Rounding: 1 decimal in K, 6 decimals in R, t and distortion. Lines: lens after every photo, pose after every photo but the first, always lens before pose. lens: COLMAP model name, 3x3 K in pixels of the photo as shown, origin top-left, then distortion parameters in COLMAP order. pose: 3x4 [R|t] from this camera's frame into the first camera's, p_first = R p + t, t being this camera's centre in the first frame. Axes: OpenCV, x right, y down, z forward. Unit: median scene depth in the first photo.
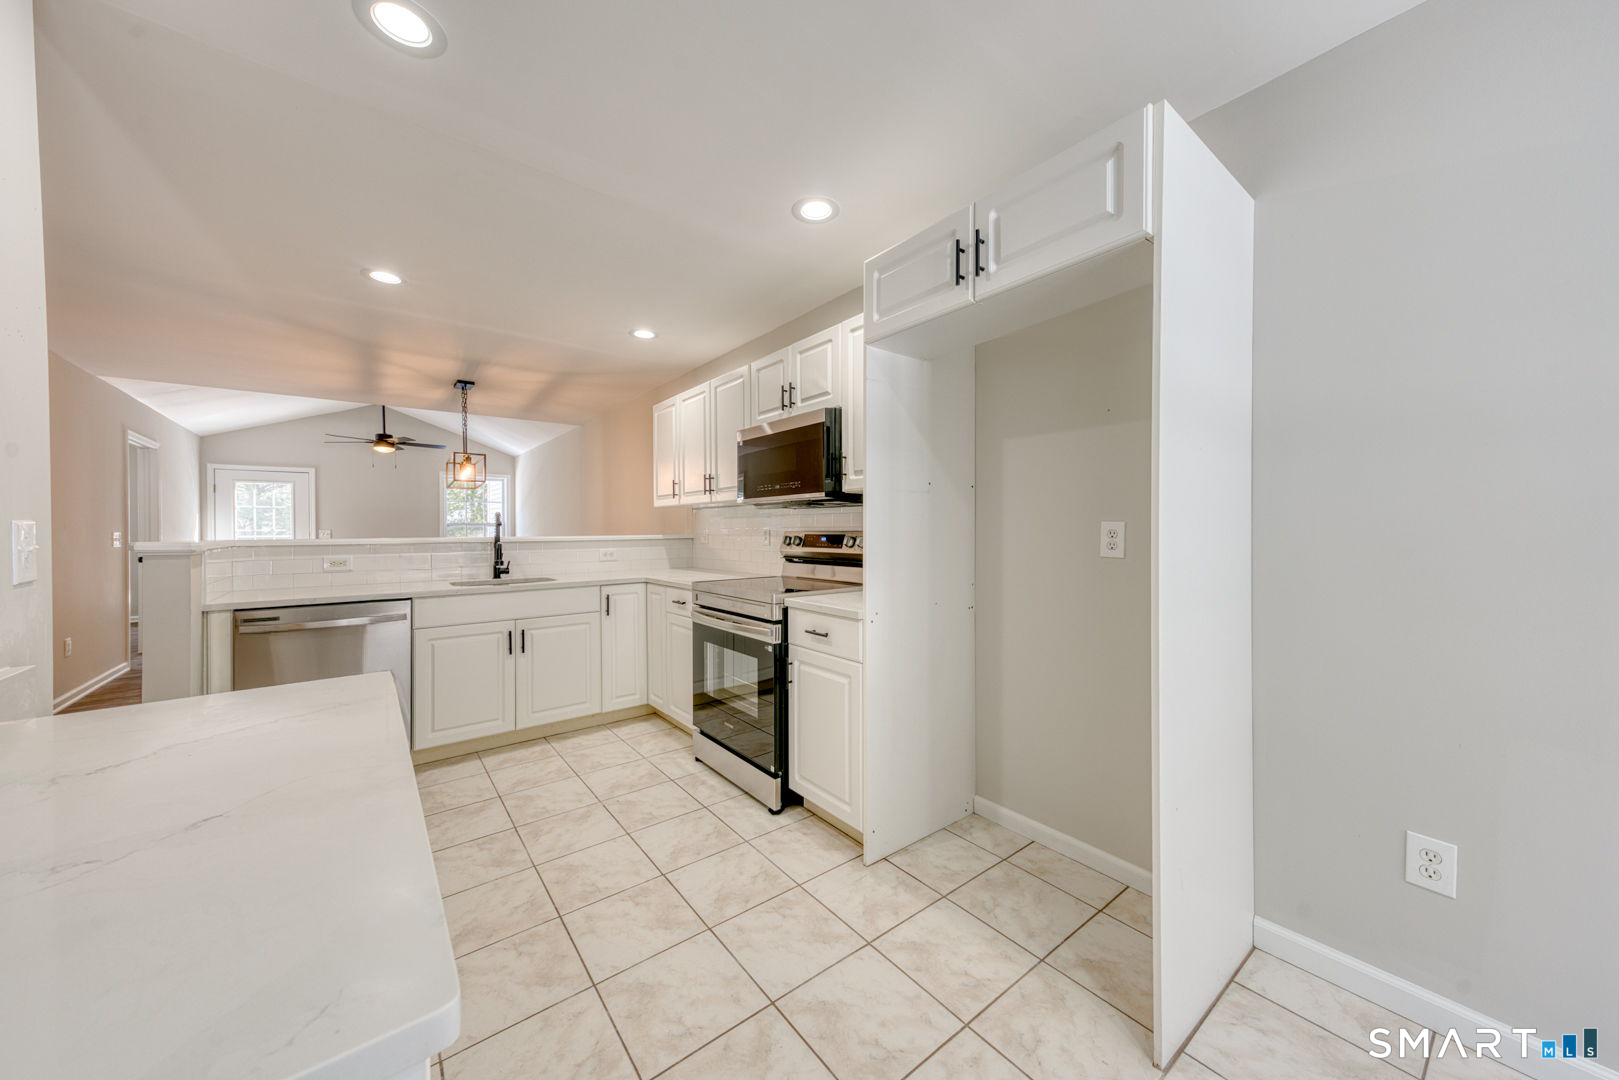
lens RADIAL K [[573.9, 0, 796.9], [0, 573.9, 533.1], [0, 0, 1]] dist [0.022676, -0.000218]
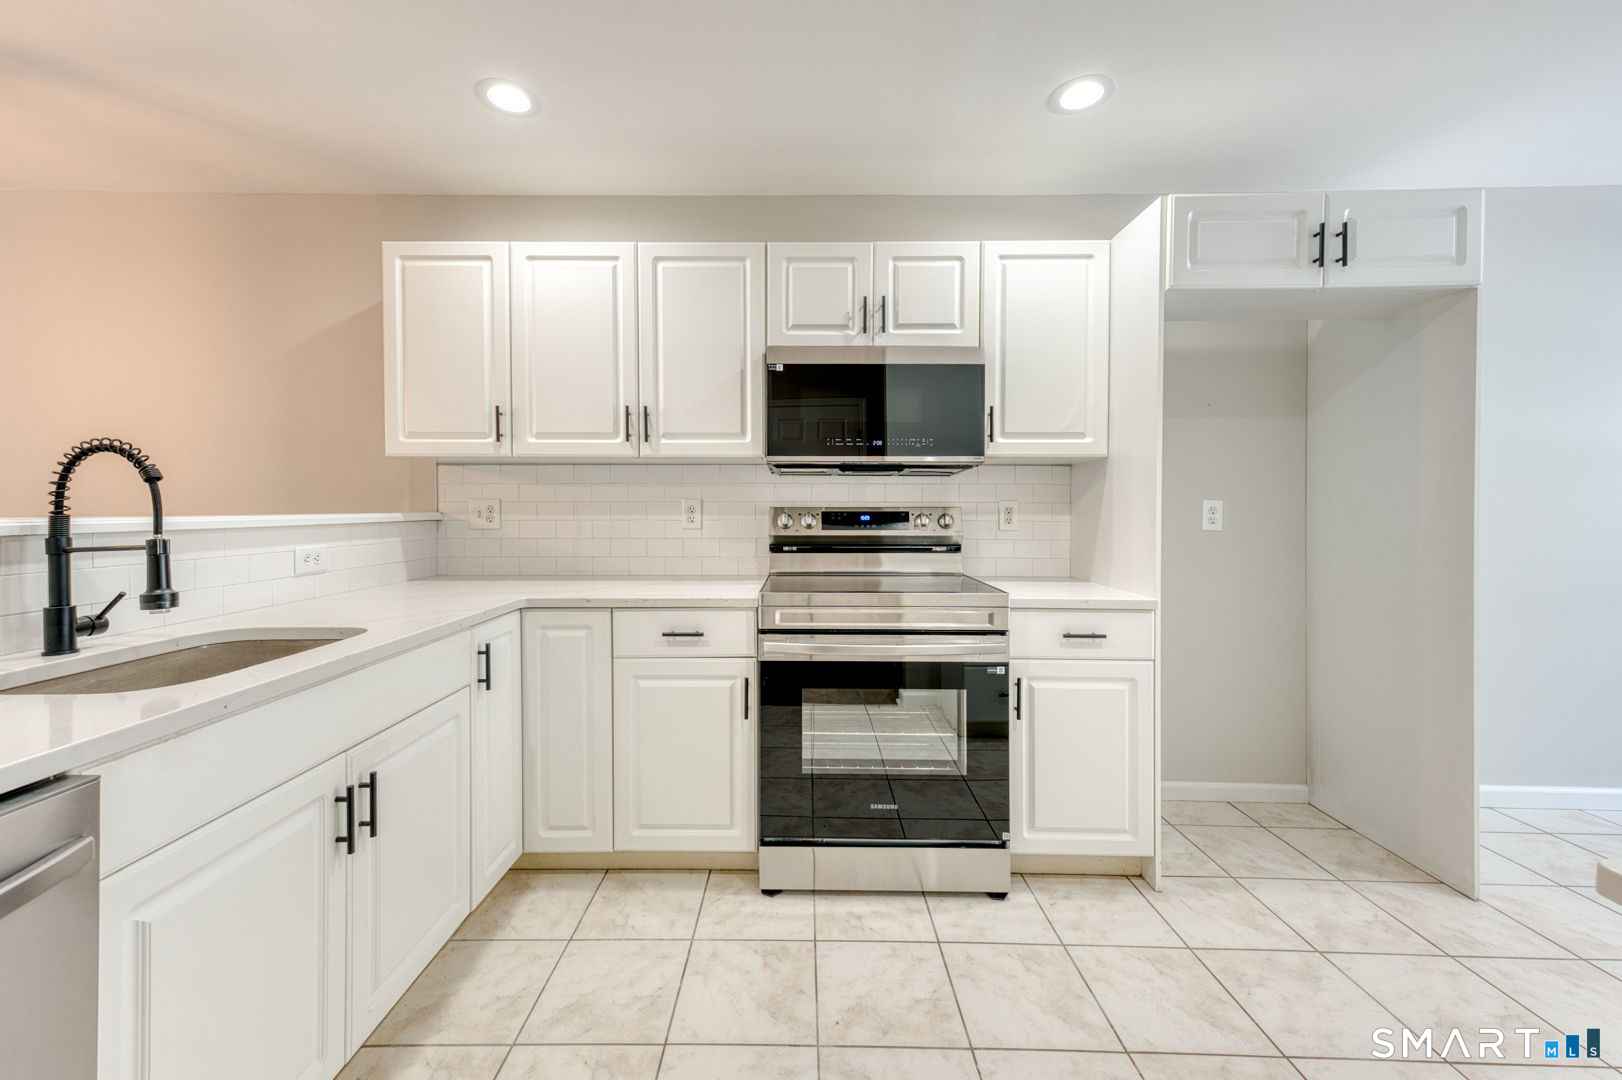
lens RADIAL K [[643.8, 0, 808.5], [0, 643.8, 517.5], [0, 0, 1]] dist [0.018866, -0.000030]
pose [[0.609403, -0.005530, 0.792842, -0.808864], [-0.000117, 0.999975, 0.007064, 0.005333], [-0.792861, -0.004398, 0.609387, 0.683568]]
